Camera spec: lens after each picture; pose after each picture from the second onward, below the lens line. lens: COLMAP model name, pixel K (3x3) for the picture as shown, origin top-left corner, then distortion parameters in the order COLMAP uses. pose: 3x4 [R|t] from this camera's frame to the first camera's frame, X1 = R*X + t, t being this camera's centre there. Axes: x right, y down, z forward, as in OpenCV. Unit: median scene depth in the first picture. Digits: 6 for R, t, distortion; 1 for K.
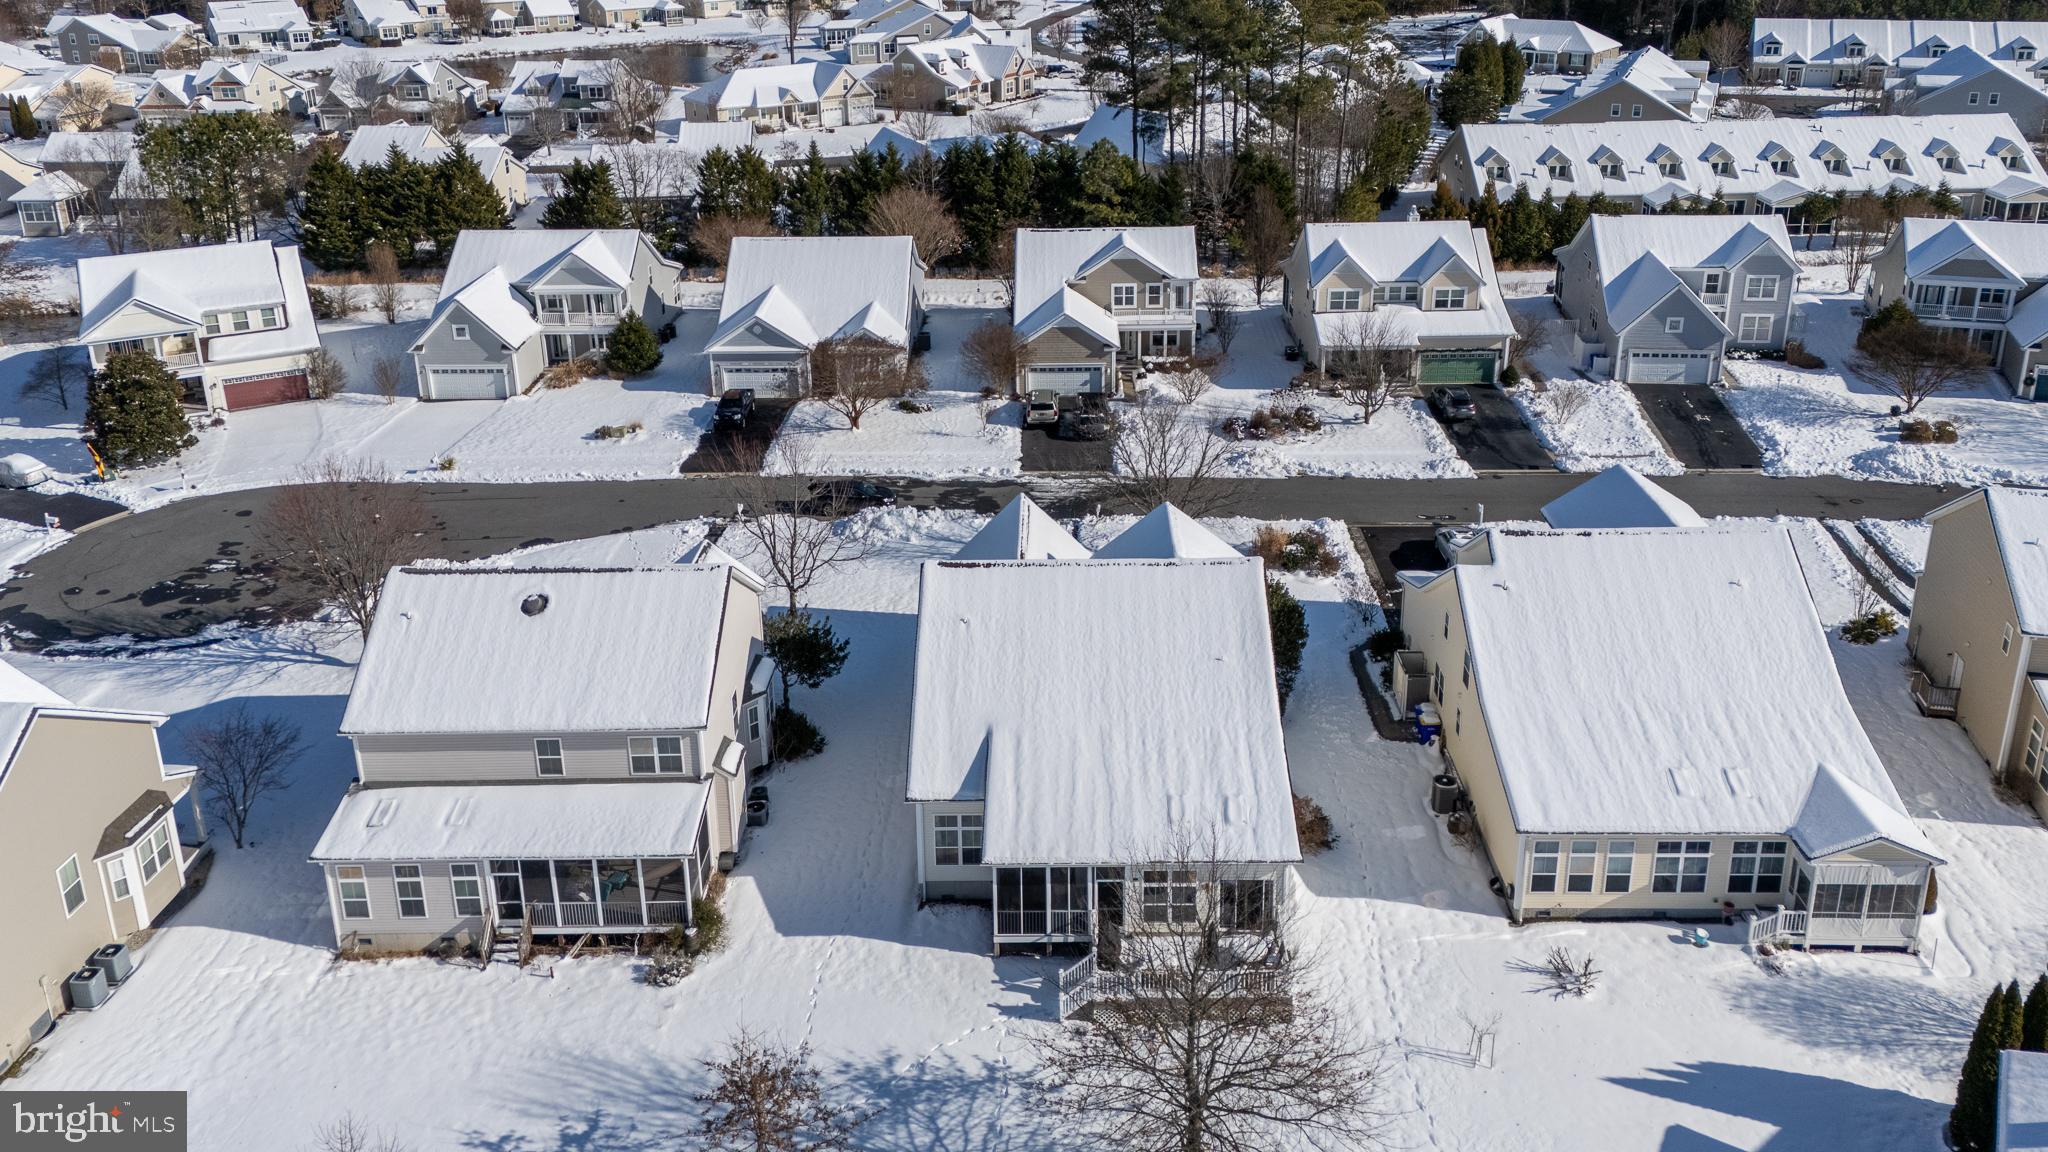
lens RADIAL K [[1622.1, 0, 1024.0], [0, 1622.1, 576.0], [0, 0, 1]] dist [0.118415, -0.202458]
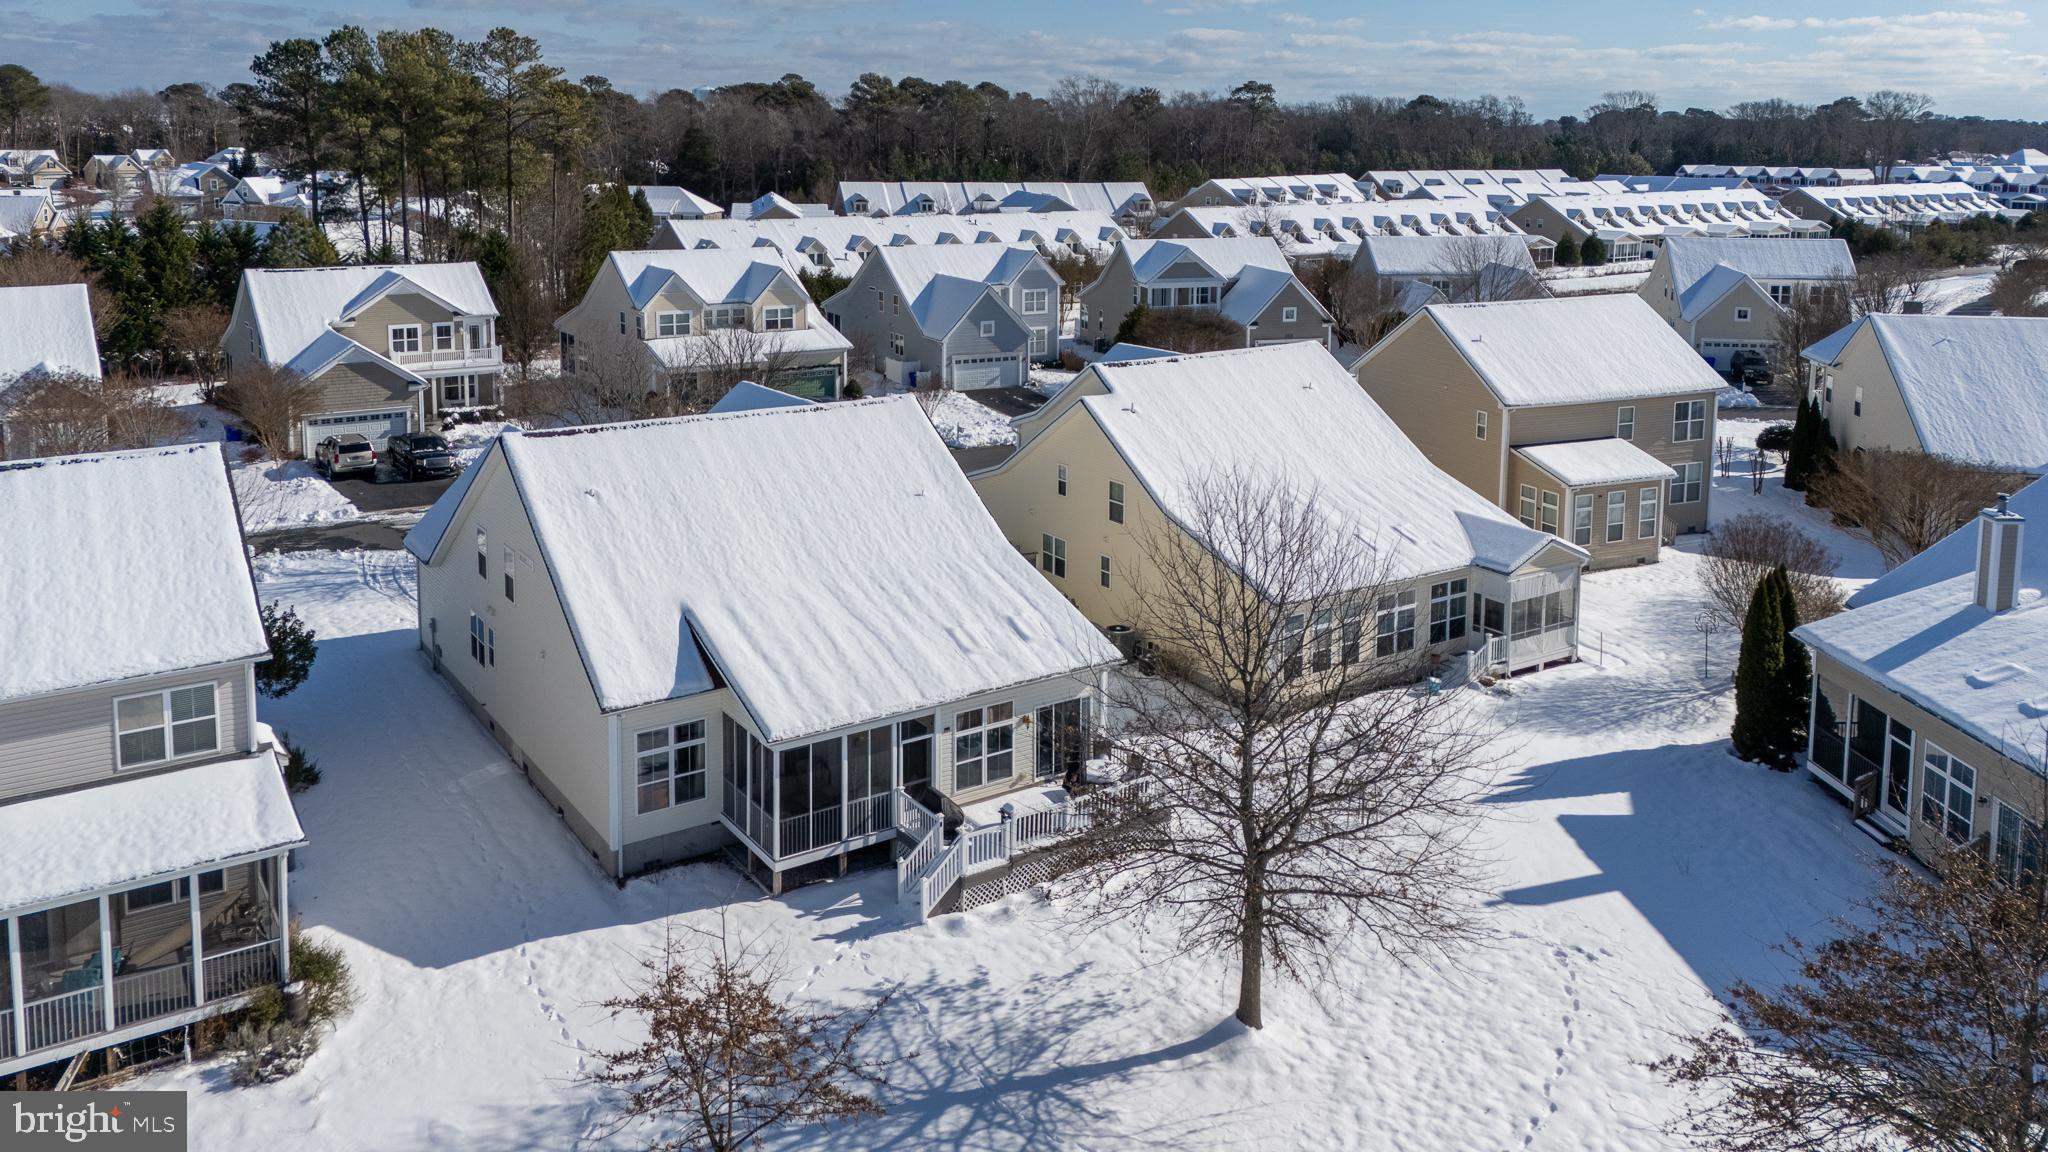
lens RADIAL K [[1604.0, 0, 958.3], [0, 1604.0, 578.1], [0, 0, 1]] dist [0.096502, -0.184429]
pose [[0.790624, -0.090285, 0.605609, -0.354224], [0.232308, 0.959349, -0.160257, 0.222552], [-0.566522, 0.267391, 0.779458, 0.354065]]
